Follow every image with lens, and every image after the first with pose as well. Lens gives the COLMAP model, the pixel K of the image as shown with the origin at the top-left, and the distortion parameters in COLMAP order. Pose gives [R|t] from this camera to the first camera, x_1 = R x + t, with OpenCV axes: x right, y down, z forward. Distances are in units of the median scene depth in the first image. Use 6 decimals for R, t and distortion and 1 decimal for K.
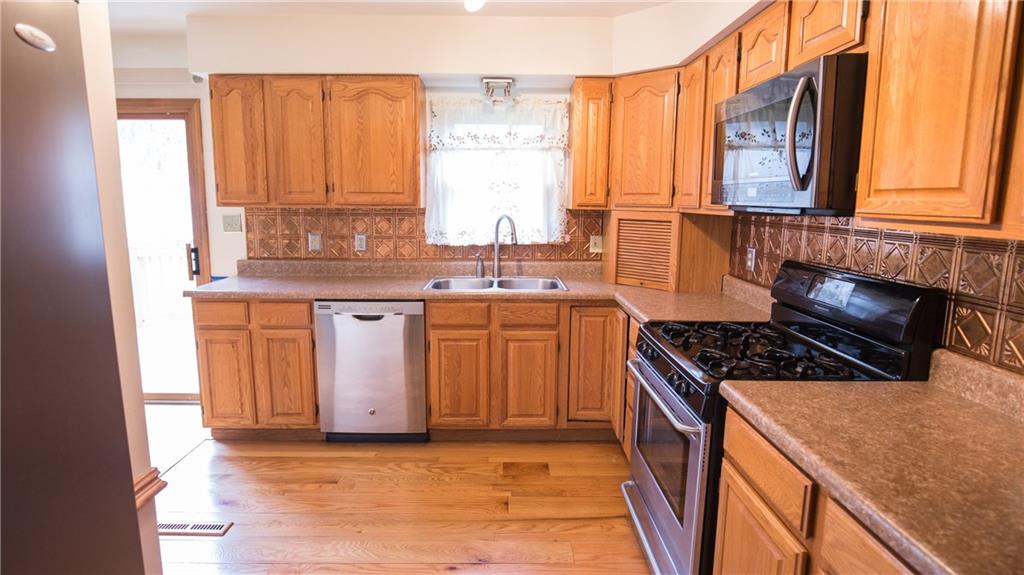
lens RADIAL K [[525.7, 0, 498.0], [0, 525.7, 273.0], [0, 0, 1]] dist [0.002169, 0.000376]
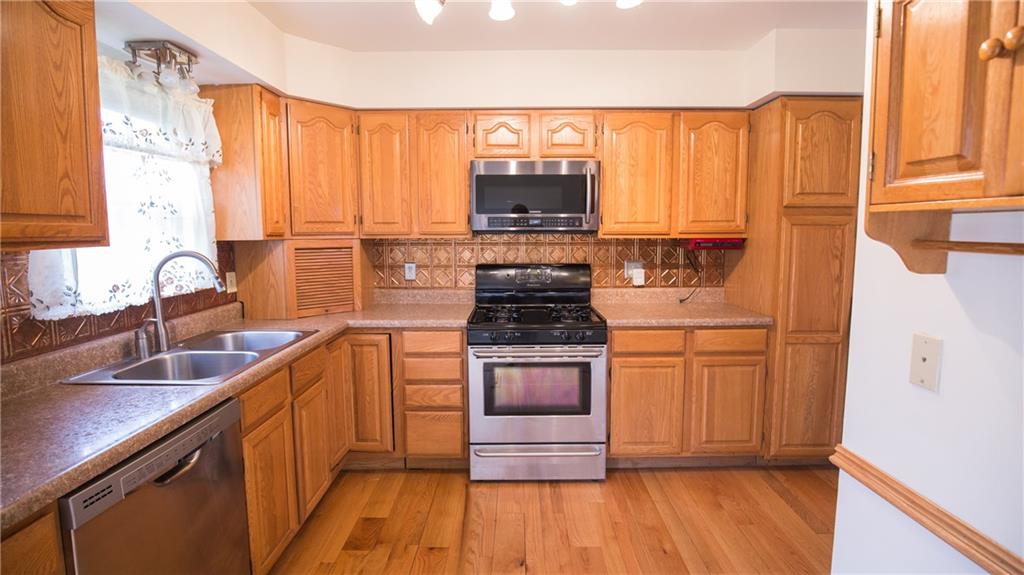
lens RADIAL K [[483.6, 0, 511.5], [0, 483.6, 274.8], [0, 0, 1]] dist [-0.030554, 0.003029]
pose [[0.005727, -0.100221, 0.994949, -0.664251], [0.144321, 0.984631, 0.098351, -0.091485], [-0.989514, 0.143028, 0.020103, 0.649961]]
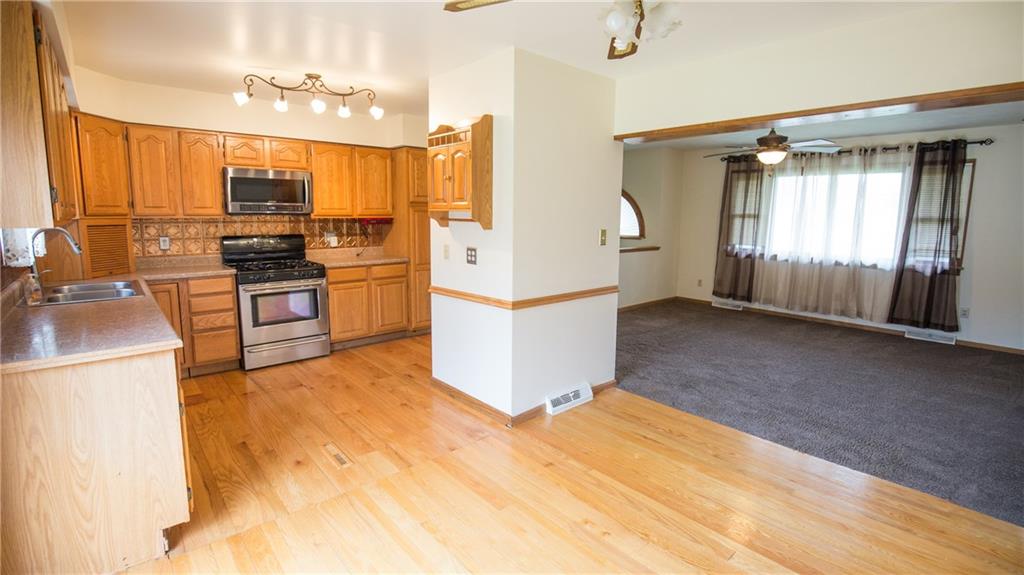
lens RADIAL K [[483.6, 0, 512.5], [0, 483.6, 280.0], [0, 0, 1]] dist [-0.030554, 0.003029]
pose [[-0.649505, -0.122140, 0.750484, -1.371247], [0.090382, 0.967614, 0.235699, -0.162096], [-0.754967, 0.220917, -0.617431, 1.022598]]
